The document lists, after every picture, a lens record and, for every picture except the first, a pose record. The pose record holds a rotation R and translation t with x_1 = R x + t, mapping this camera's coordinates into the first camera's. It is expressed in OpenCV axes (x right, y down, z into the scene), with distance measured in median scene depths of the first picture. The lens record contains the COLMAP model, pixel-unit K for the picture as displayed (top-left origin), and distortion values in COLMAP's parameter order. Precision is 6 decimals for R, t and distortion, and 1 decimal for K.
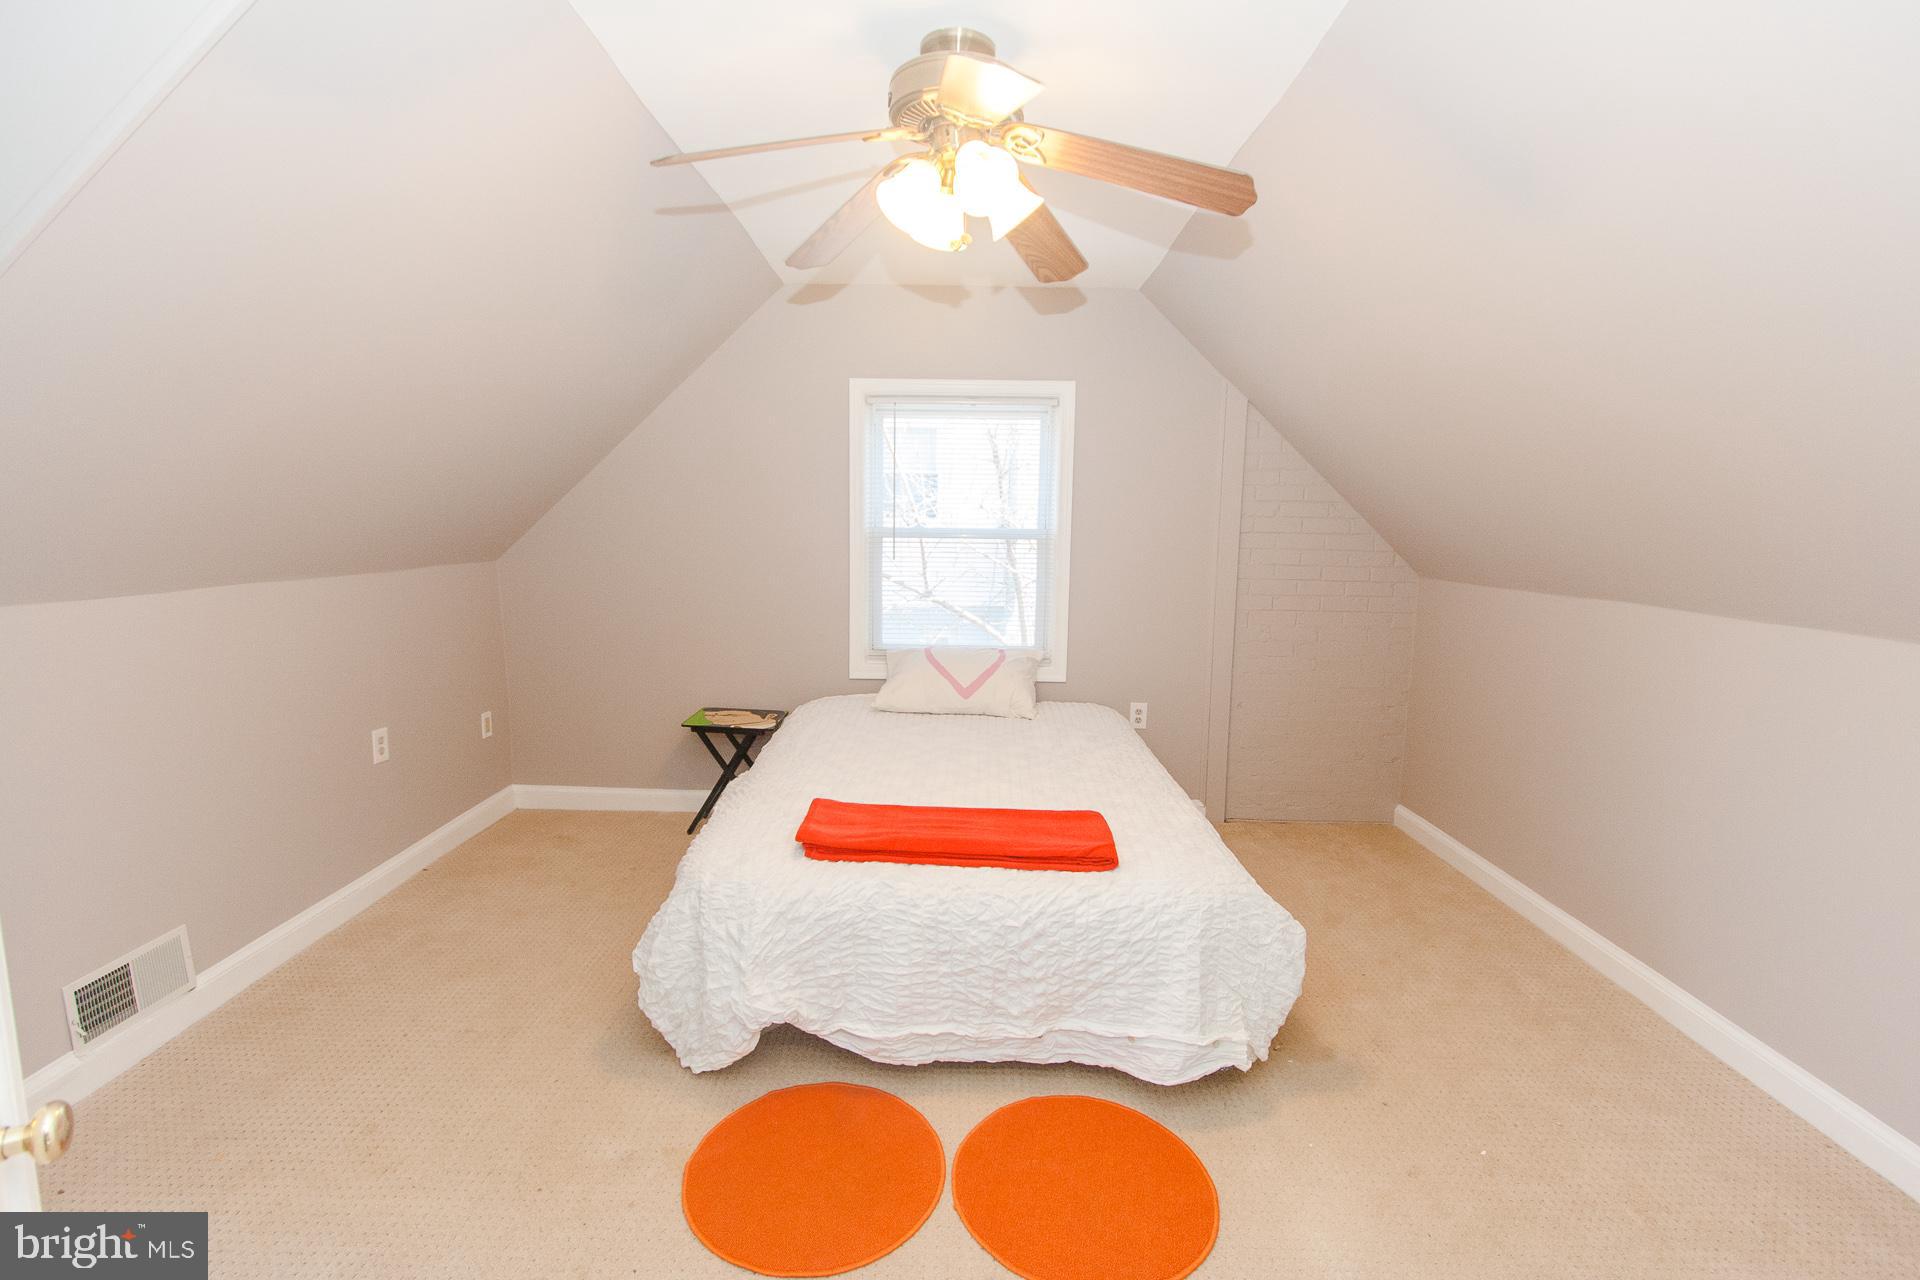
lens RADIAL K [[871.6, 0, 949.4], [0, 871.6, 639.9], [0, 0, 1]] dist [0.002038, 0.000293]
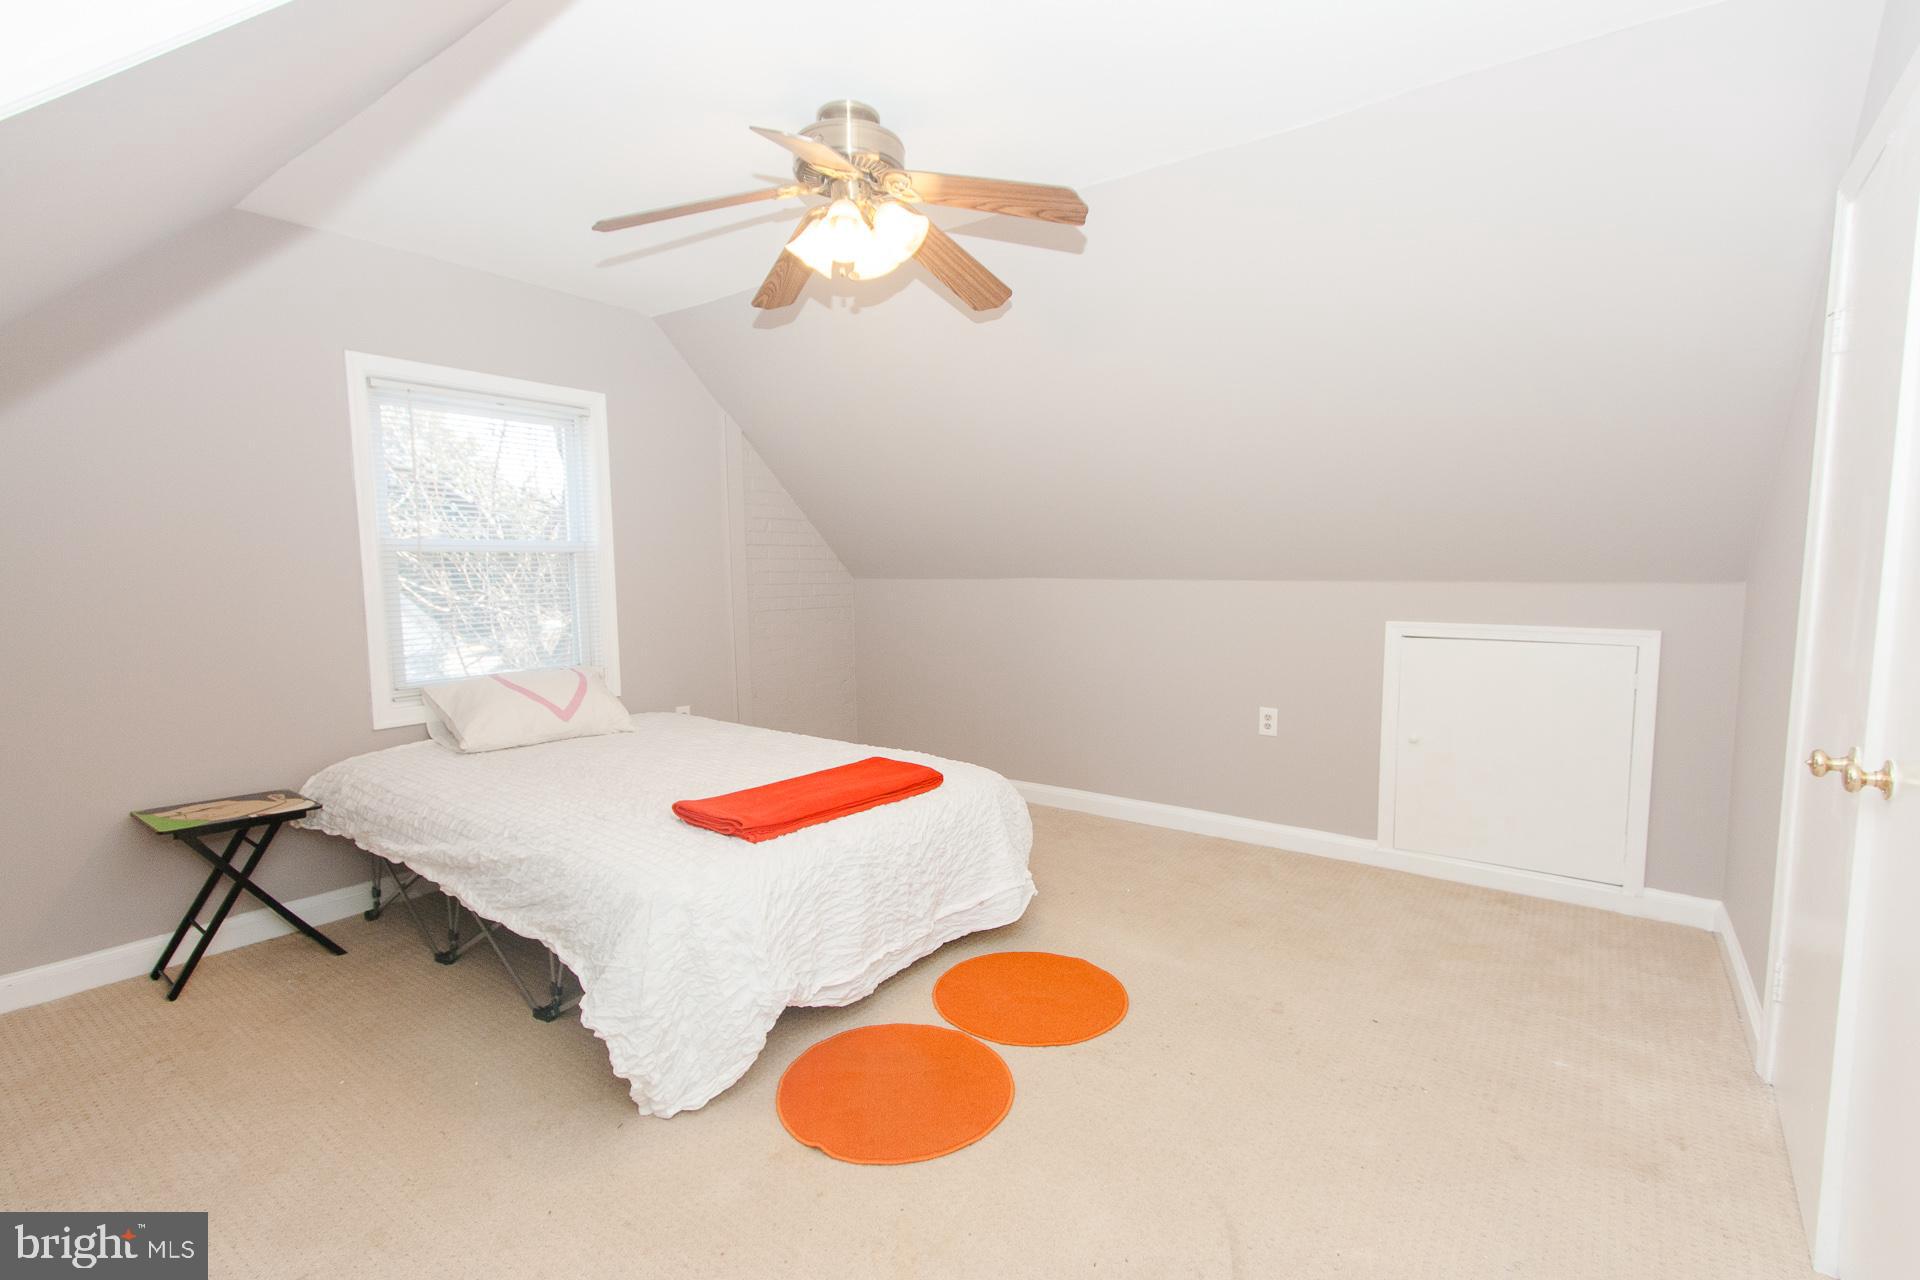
lens RADIAL K [[871.6, 0, 949.4], [0, 871.6, 639.9], [0, 0, 1]] dist [0.002038, 0.000293]
pose [[0.593543, -0.089242, 0.799839, -0.832641], [0.128456, 0.991597, 0.015312, 0.035378], [-0.794485, 0.093656, 0.600019, 0.208176]]
